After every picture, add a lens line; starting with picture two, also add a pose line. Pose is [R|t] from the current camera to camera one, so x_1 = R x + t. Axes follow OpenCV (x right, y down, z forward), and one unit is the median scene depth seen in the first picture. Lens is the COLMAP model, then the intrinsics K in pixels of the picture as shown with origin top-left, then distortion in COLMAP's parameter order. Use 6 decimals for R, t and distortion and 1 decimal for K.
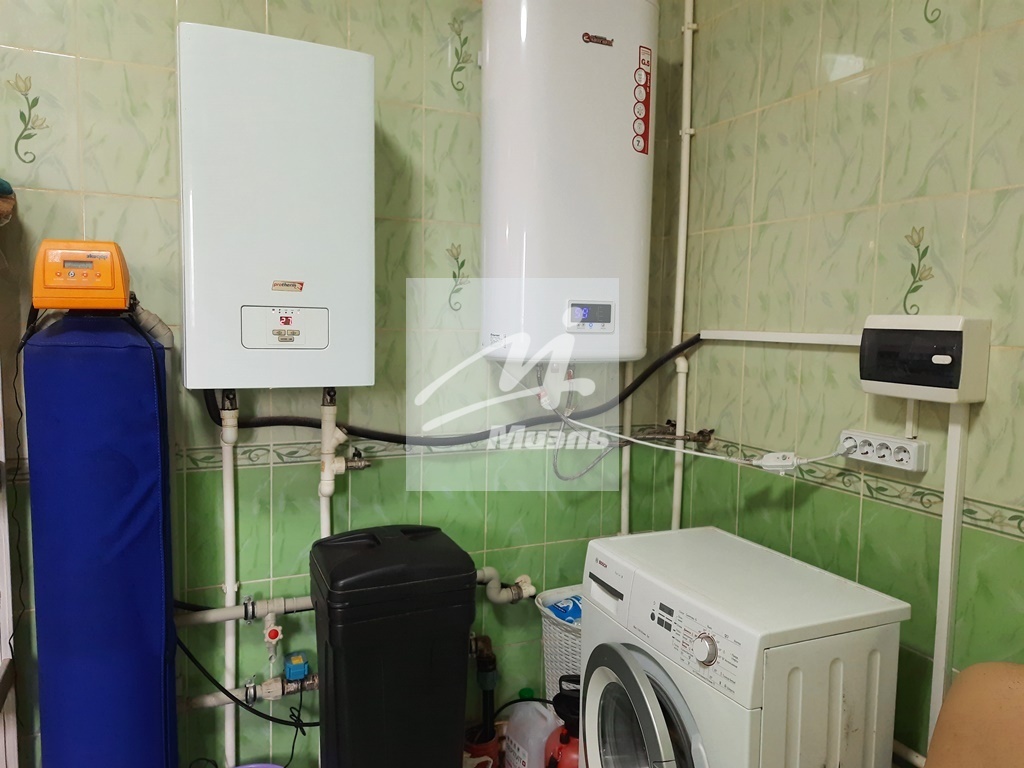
lens RADIAL K [[752.4, 0, 513.4], [0, 752.4, 376.9], [0, 0, 1]] dist [0.057683, -0.039512]
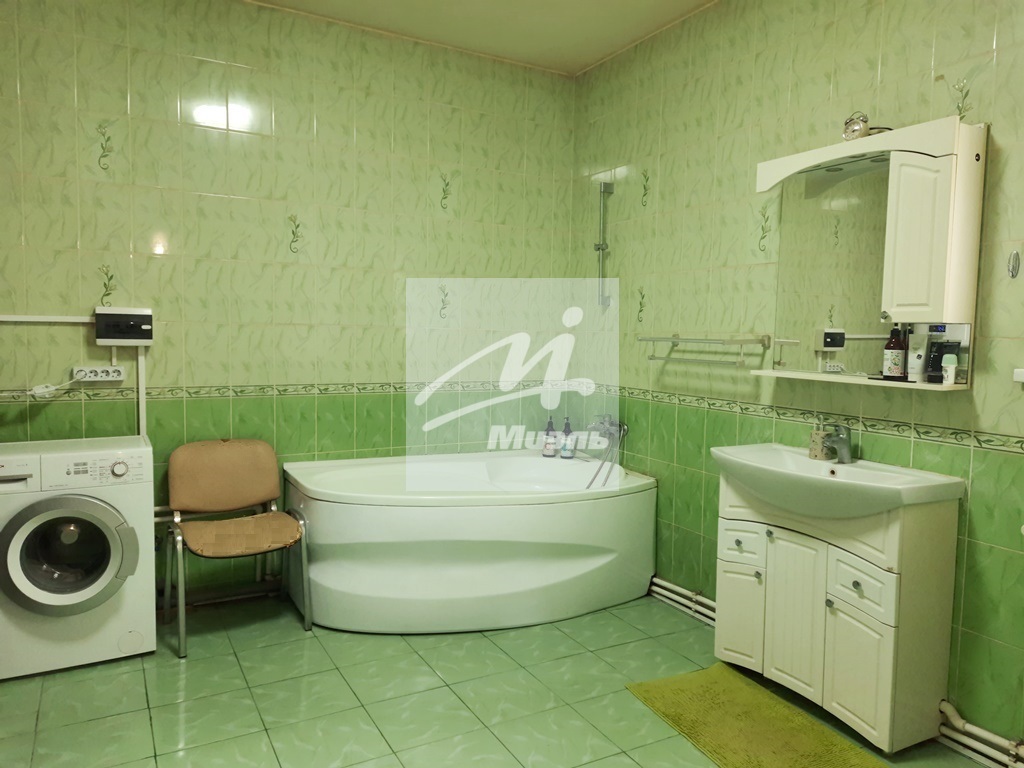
lens RADIAL K [[752.4, 0, 512.2], [0, 752.4, 384.0], [0, 0, 1]] dist [0.057683, -0.039512]
pose [[-0.078301, -0.089204, 0.992931, -1.647834], [0.062390, 0.993598, 0.094183, 0.000915], [-0.994976, 0.069324, -0.072234, 0.064830]]
